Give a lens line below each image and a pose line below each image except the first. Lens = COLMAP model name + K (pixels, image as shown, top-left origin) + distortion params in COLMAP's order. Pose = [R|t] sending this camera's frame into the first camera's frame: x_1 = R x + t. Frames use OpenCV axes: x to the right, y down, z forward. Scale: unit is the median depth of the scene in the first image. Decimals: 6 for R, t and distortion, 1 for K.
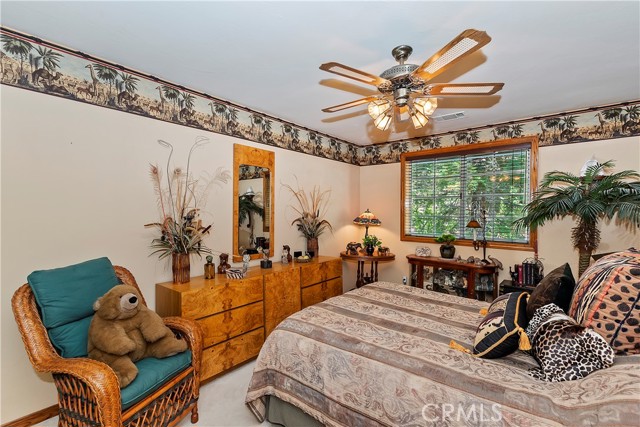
lens RADIAL K [[282.4, 0, 321.4], [0, 282.4, 209.8], [0, 0, 1]] dist [-0.001412, -0.001010]
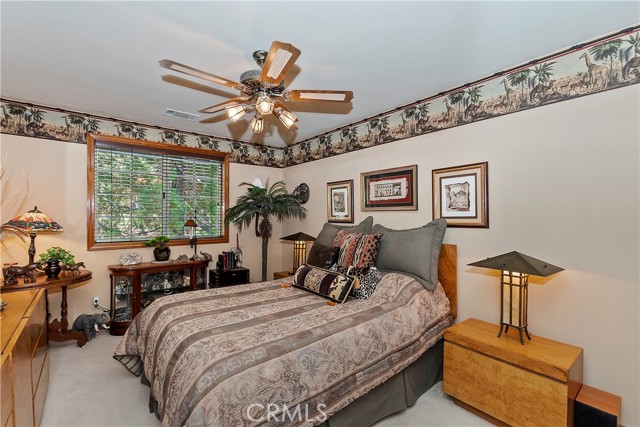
lens RADIAL K [[282.4, 0, 321.1], [0, 282.4, 213.6], [0, 0, 1]] dist [-0.001412, -0.001010]
pose [[0.205241, -0.006309, 0.978691, -0.491483], [-0.002931, 0.999971, 0.007061, 0.009726], [-0.978707, -0.004318, 0.205217, 0.407010]]
